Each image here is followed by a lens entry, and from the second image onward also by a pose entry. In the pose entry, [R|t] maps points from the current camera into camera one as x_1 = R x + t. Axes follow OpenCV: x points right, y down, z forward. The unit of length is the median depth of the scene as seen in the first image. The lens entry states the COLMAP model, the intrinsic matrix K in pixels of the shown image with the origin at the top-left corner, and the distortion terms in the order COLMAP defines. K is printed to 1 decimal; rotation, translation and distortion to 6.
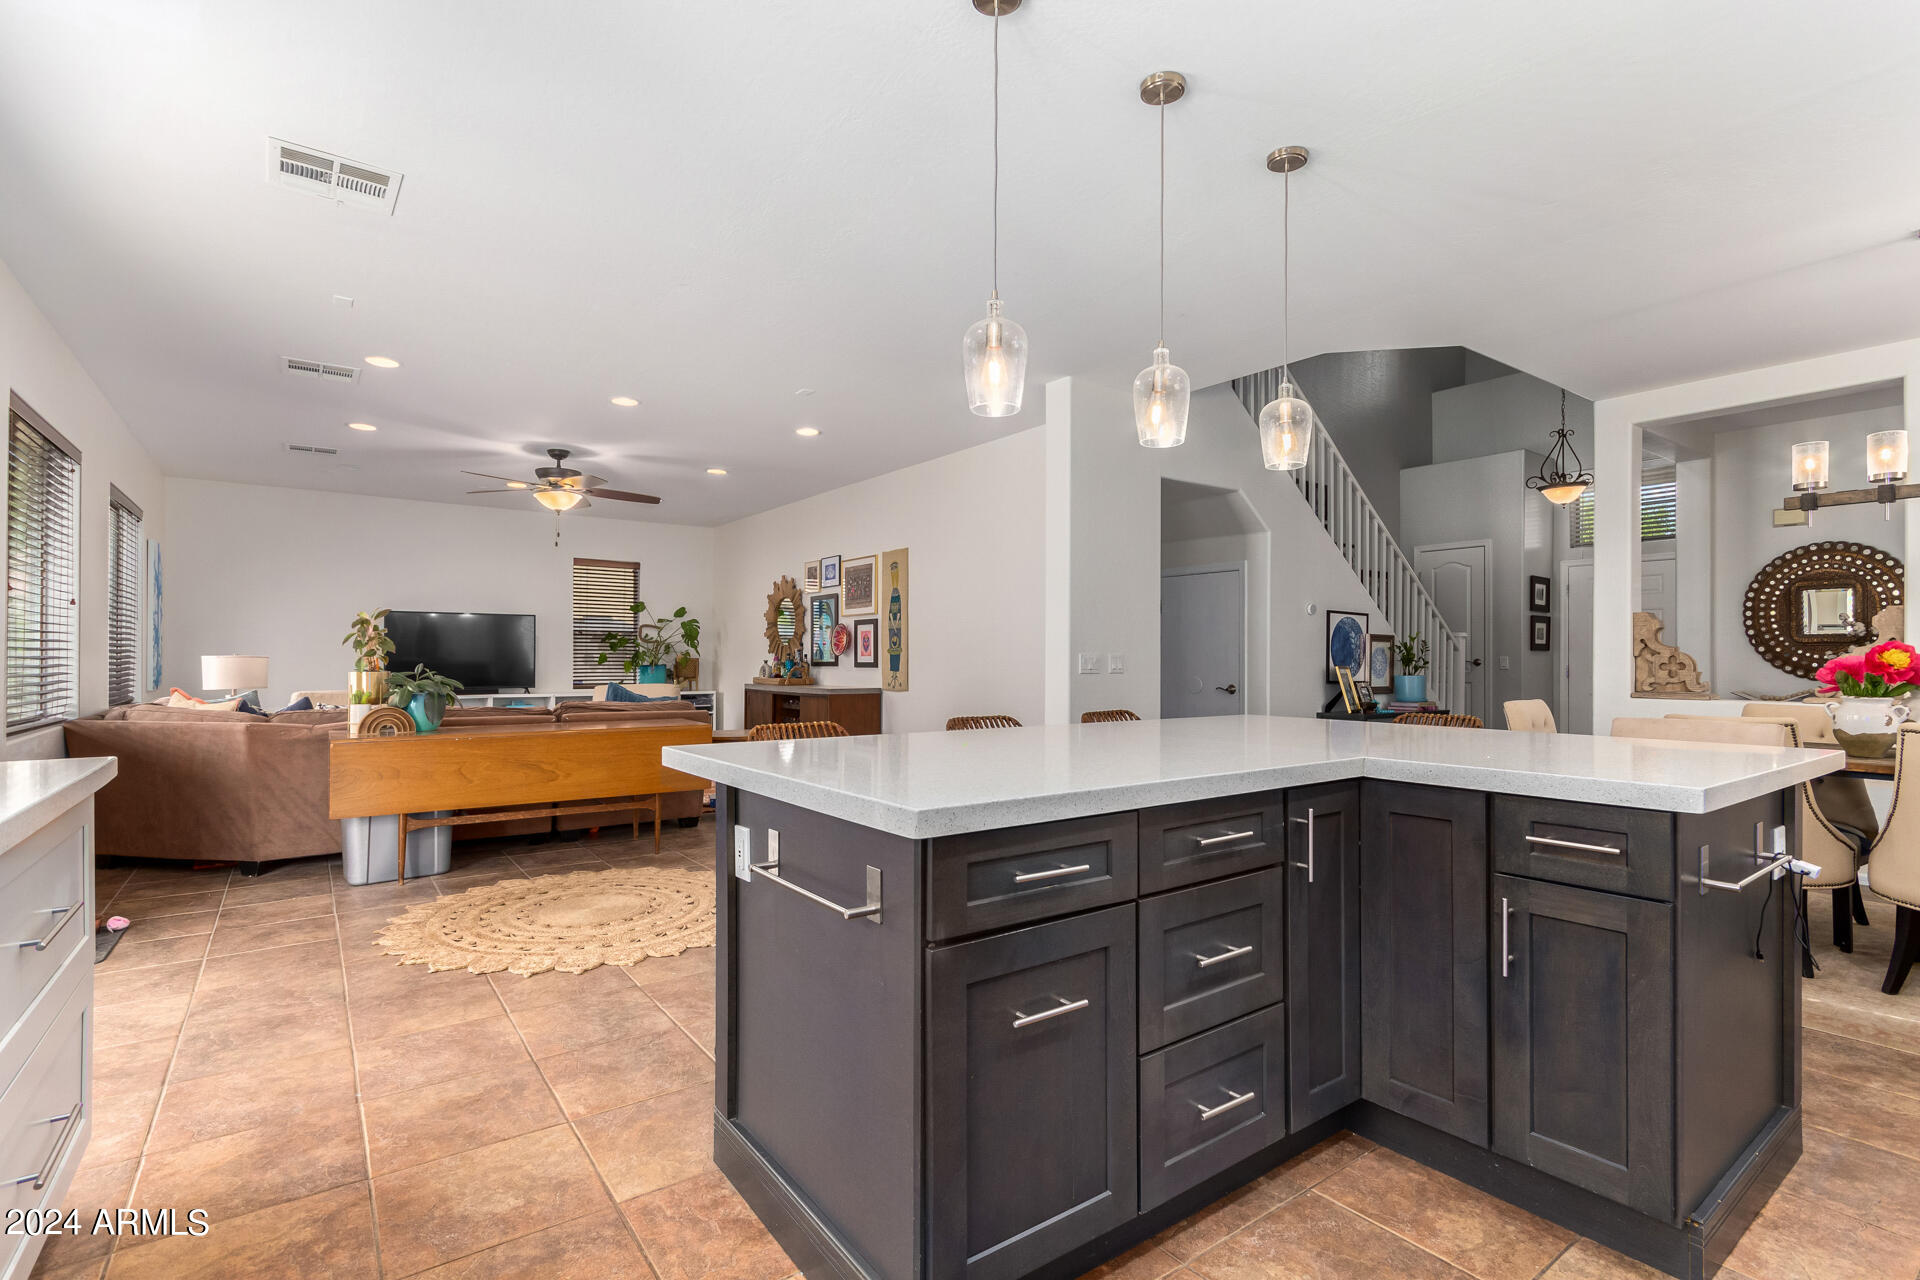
lens RADIAL K [[887.4, 0, 969.2], [0, 887.4, 658.6], [0, 0, 1]] dist [-0.002667, 0.001666]
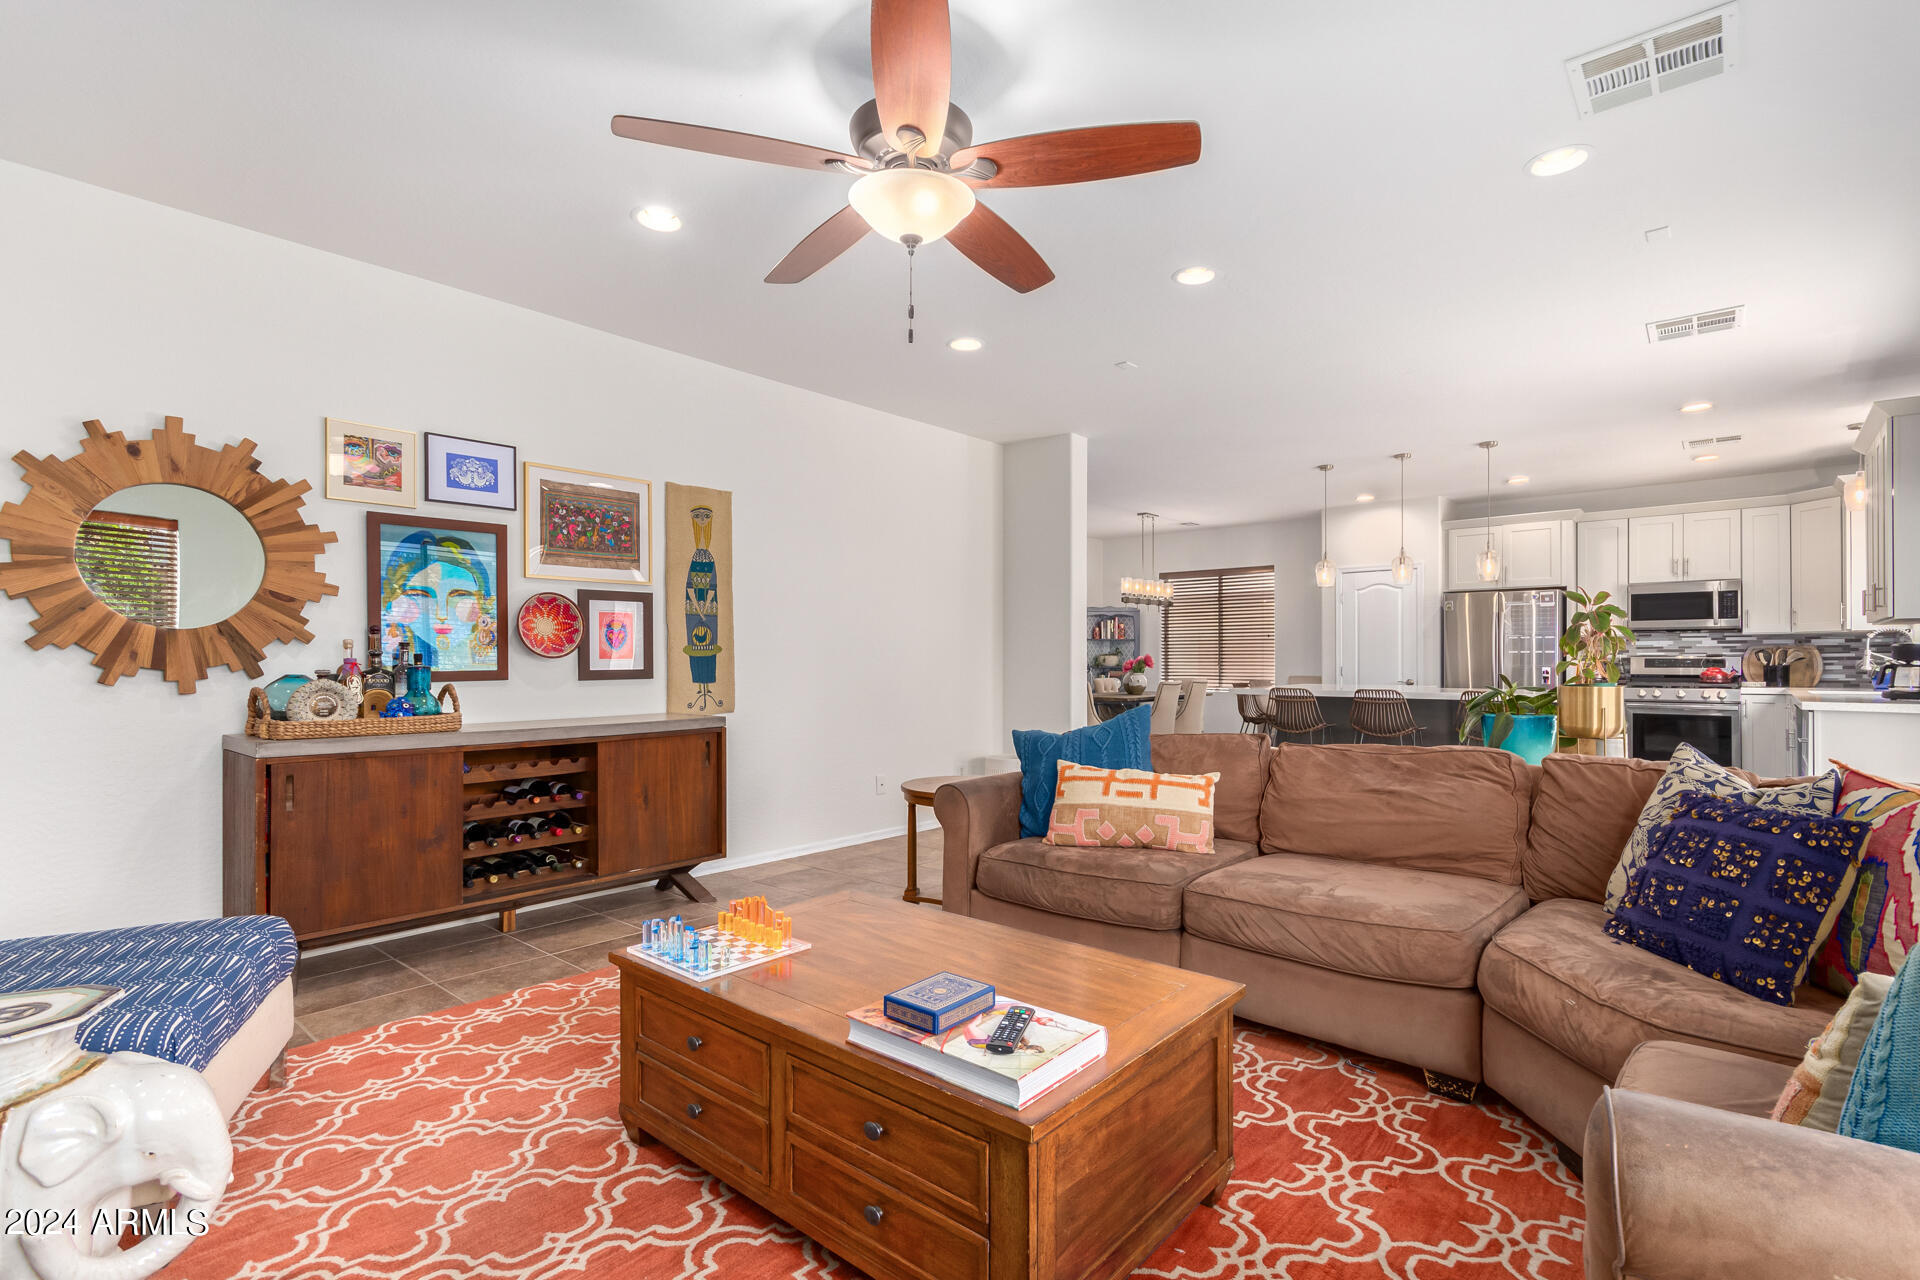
lens RADIAL K [[887.4, 0, 956.4], [0, 887.4, 648.7], [0, 0, 1]] dist [-0.002667, 0.001666]
pose [[-0.197445, 0.006289, 0.980294, -0.721363], [-0.000214, 0.999979, -0.006458, -0.005593], [-0.980314, -0.001485, -0.197439, 0.938711]]
